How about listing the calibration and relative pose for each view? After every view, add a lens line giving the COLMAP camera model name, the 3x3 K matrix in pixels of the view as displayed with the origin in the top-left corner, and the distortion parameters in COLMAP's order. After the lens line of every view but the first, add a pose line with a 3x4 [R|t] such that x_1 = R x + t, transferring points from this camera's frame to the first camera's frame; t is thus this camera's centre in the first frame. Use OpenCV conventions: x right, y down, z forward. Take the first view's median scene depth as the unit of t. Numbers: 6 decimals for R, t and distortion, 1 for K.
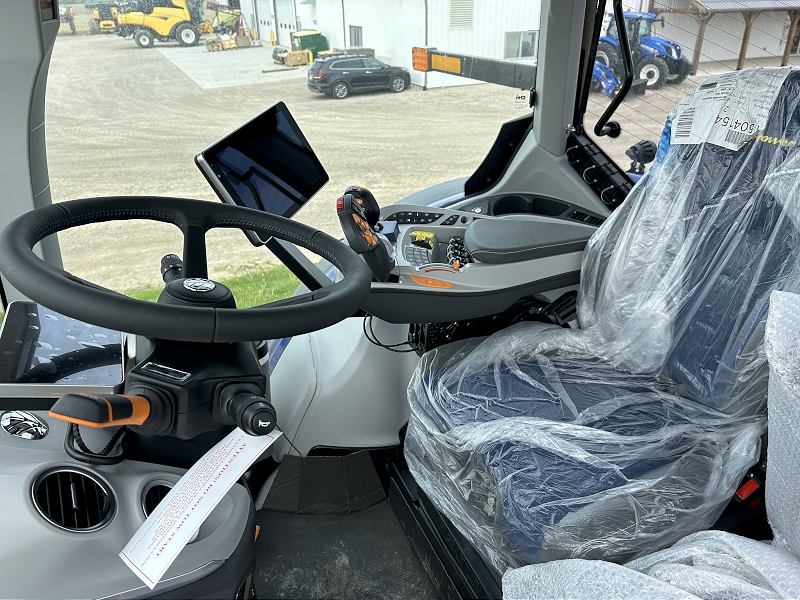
lens RADIAL K [[607.5, 0, 400.0], [0, 607.5, 300.0], [0, 0, 1]] dist [0.005260, -0.000629]
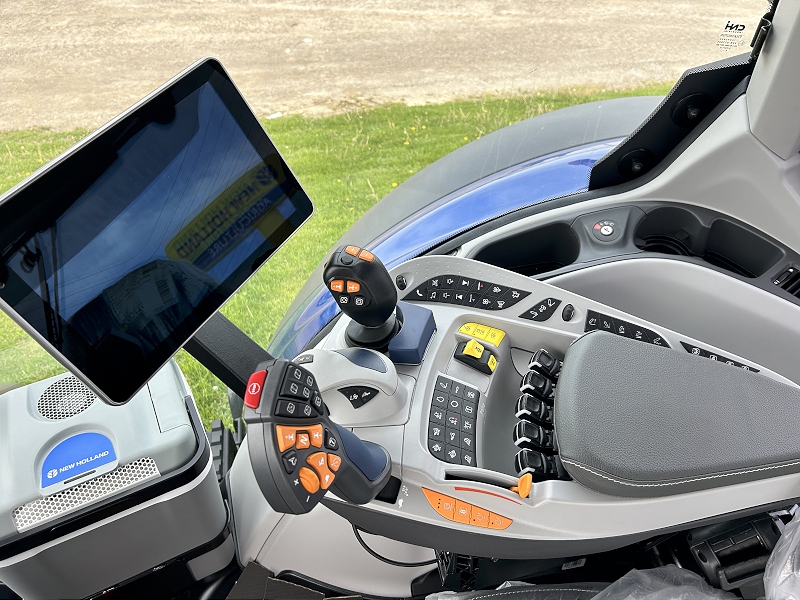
lens RADIAL K [[631.5, 0, 383.8], [0, 631.5, 299.3], [0, 0, 1]] dist [-0.014310, -0.004778]
pose [[0.975153, 0.144721, -0.167729, 0.041463], [-0.098089, 0.960928, 0.258837, -0.261736], [0.198634, -0.235953, 0.951247, 0.466409]]
